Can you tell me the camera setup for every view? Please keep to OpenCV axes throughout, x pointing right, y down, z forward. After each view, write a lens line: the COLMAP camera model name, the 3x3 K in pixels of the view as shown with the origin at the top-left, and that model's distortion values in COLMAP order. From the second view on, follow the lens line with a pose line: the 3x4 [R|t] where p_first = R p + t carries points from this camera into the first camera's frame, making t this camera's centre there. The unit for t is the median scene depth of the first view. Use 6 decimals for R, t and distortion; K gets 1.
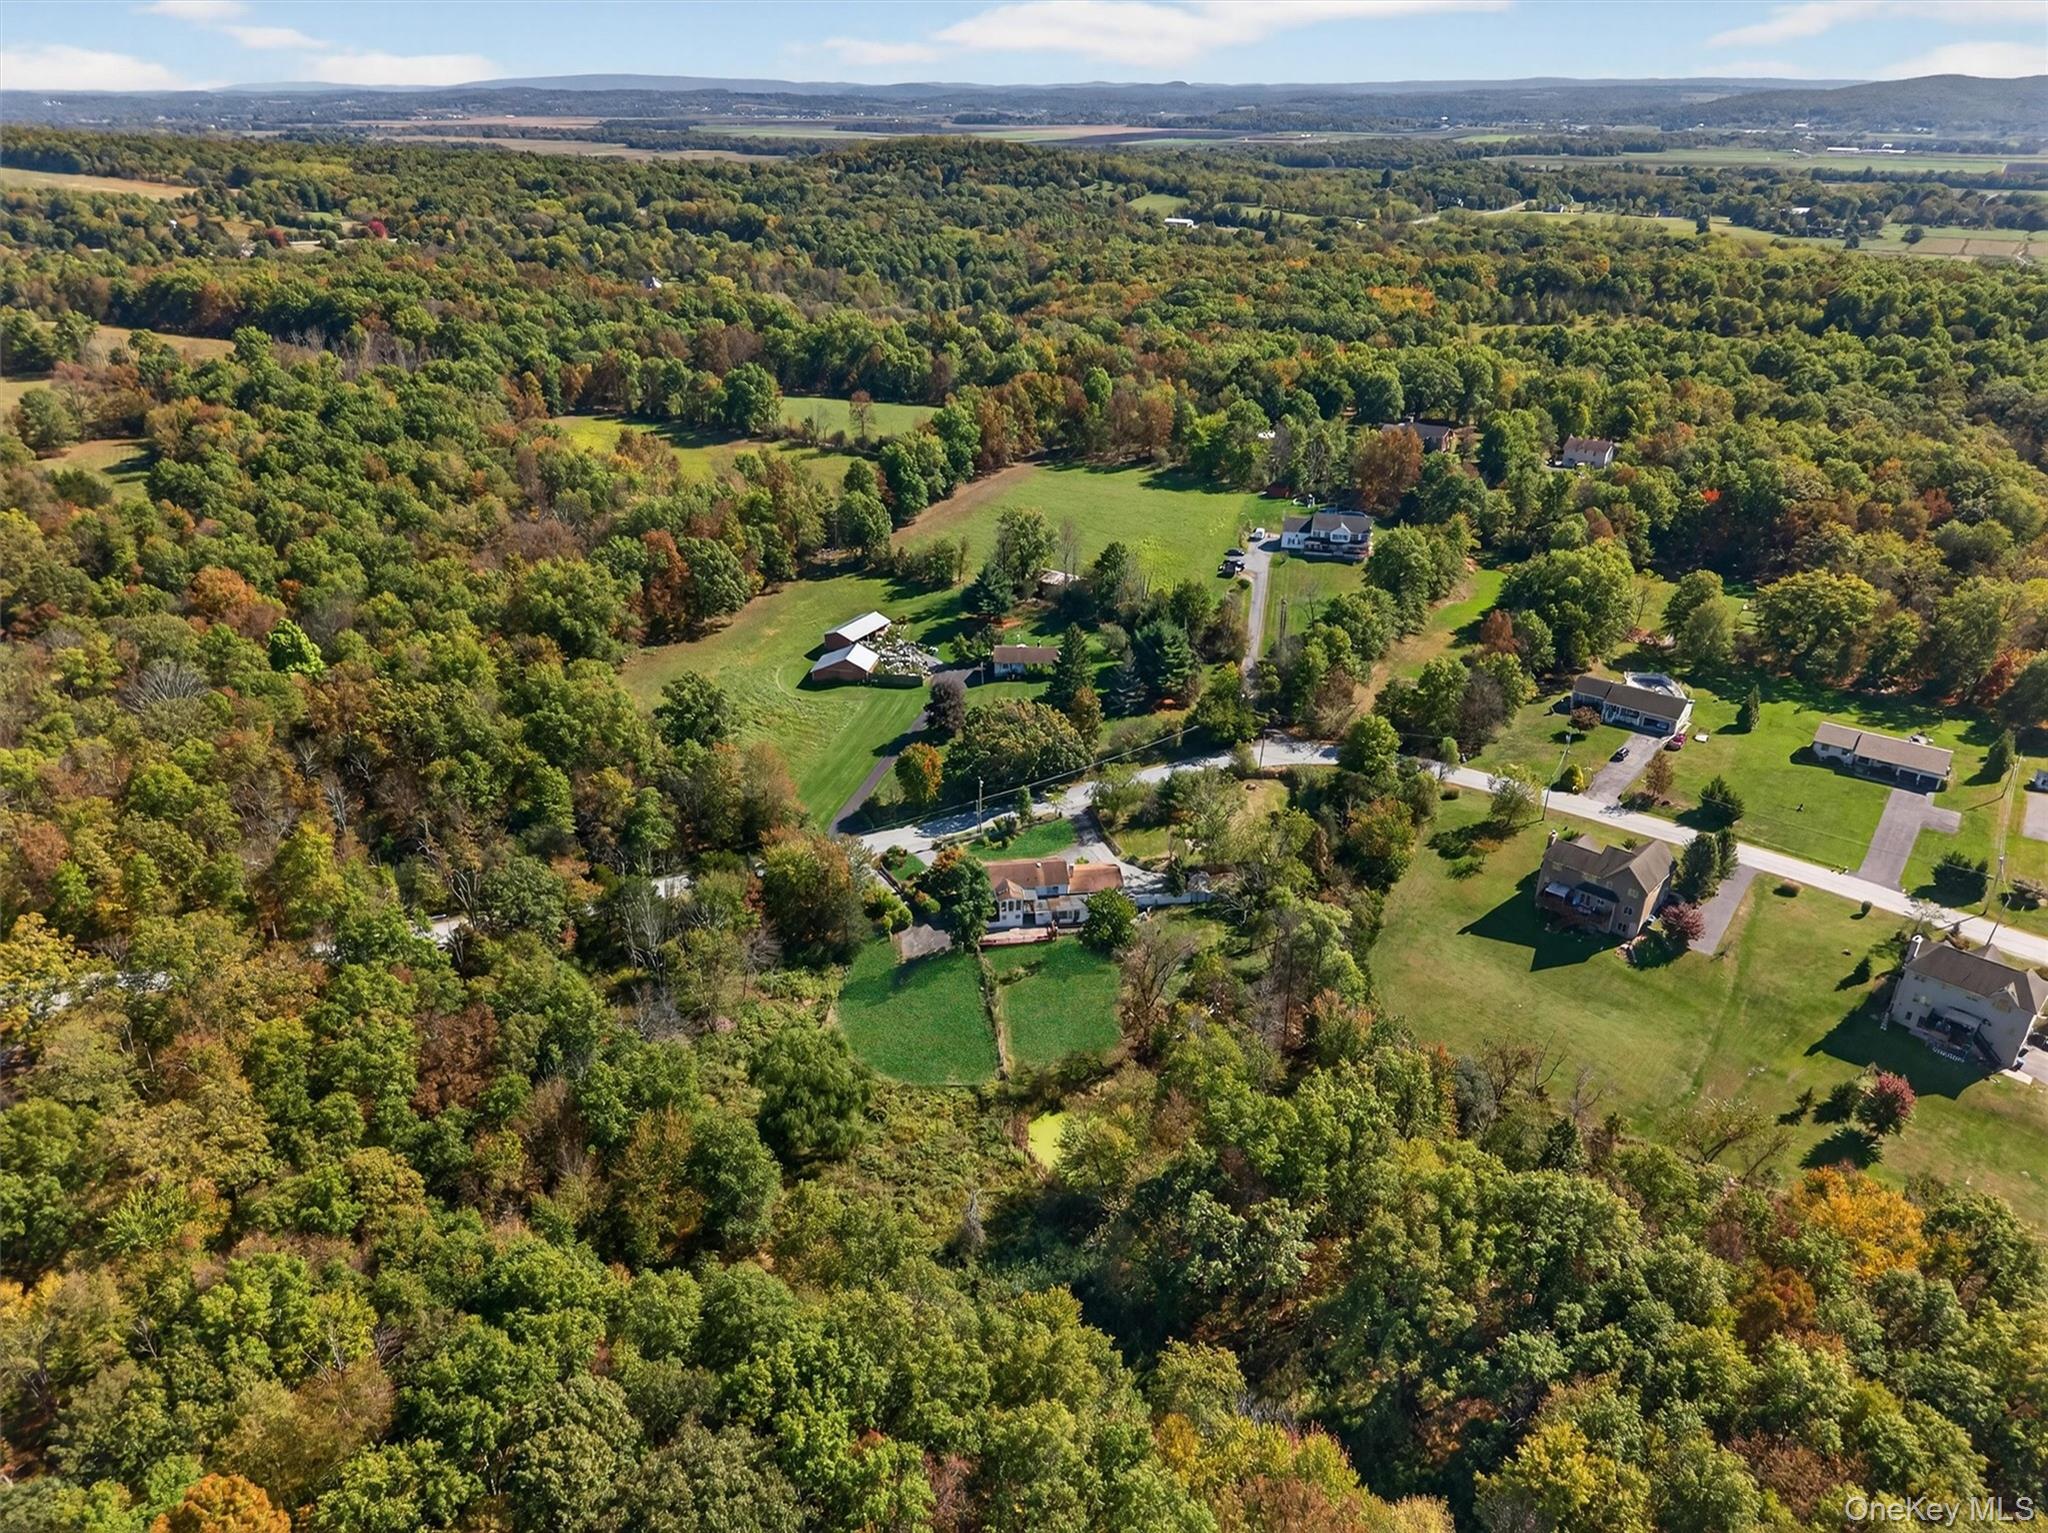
lens RADIAL K [[1341.5, 0, 1024.0], [0, 1341.5, 766.5], [0, 0, 1]] dist [0.050158, 0.000600]
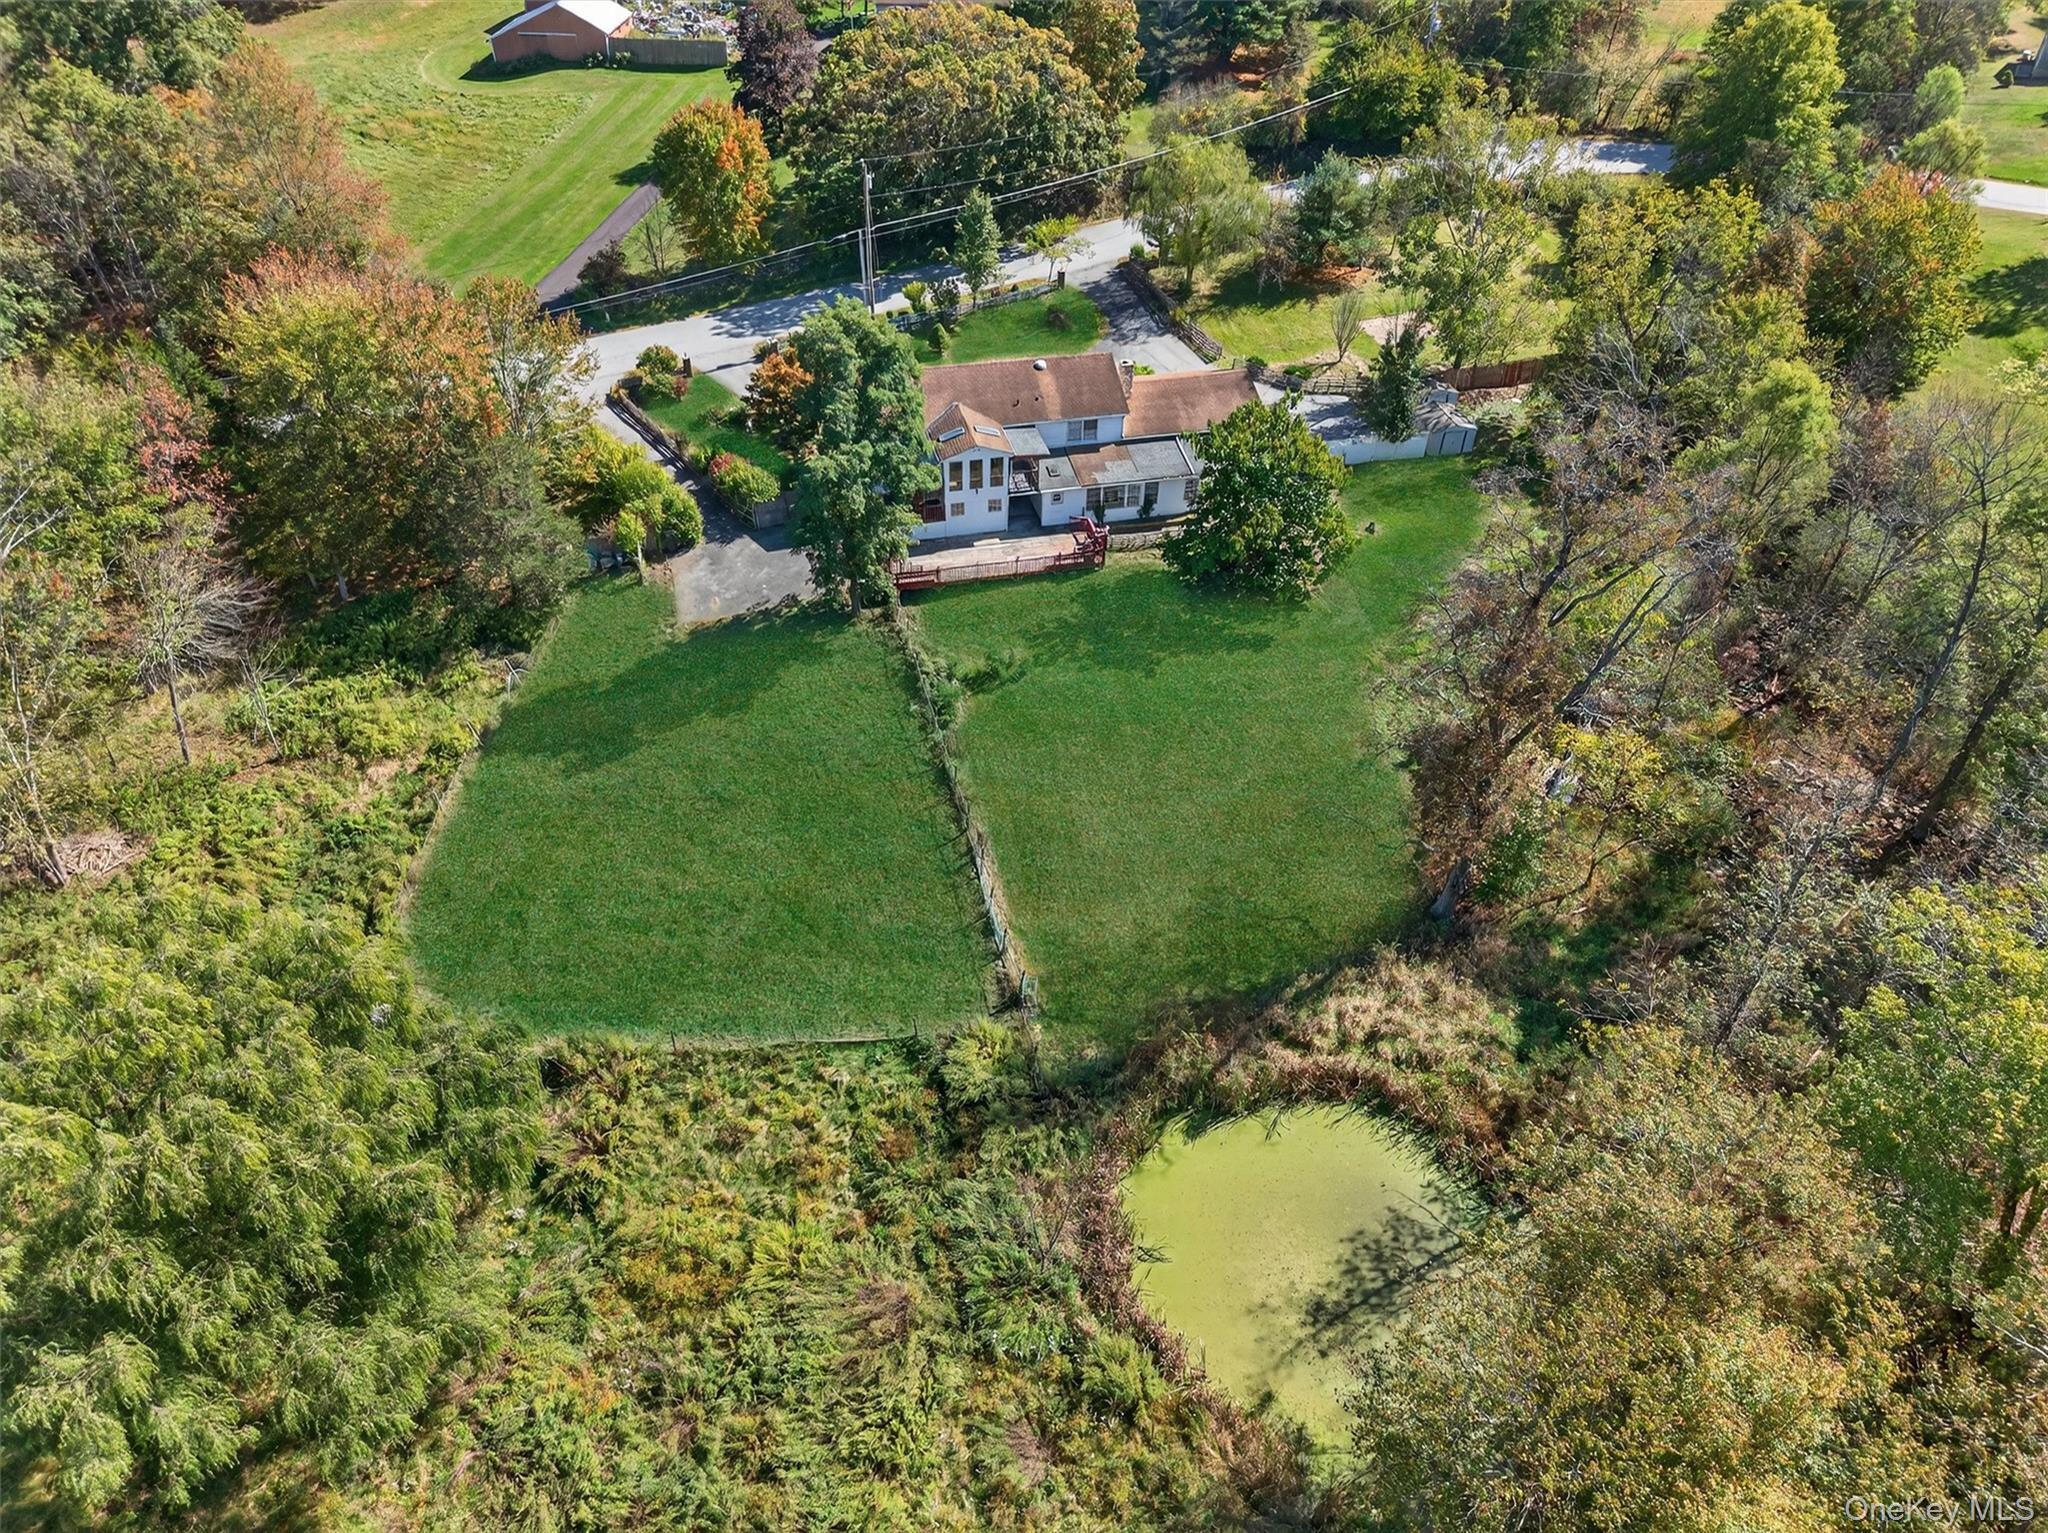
lens RADIAL K [[1341.5, 0, 1024.0], [0, 1341.5, 766.5], [0, 0, 1]] dist [0.050158, 0.000600]
pose [[0.995267, -0.048101, 0.084440, -0.030804], [0.026801, 0.971072, 0.237278, 0.093847], [-0.093411, -0.233892, 0.967765, 0.624360]]
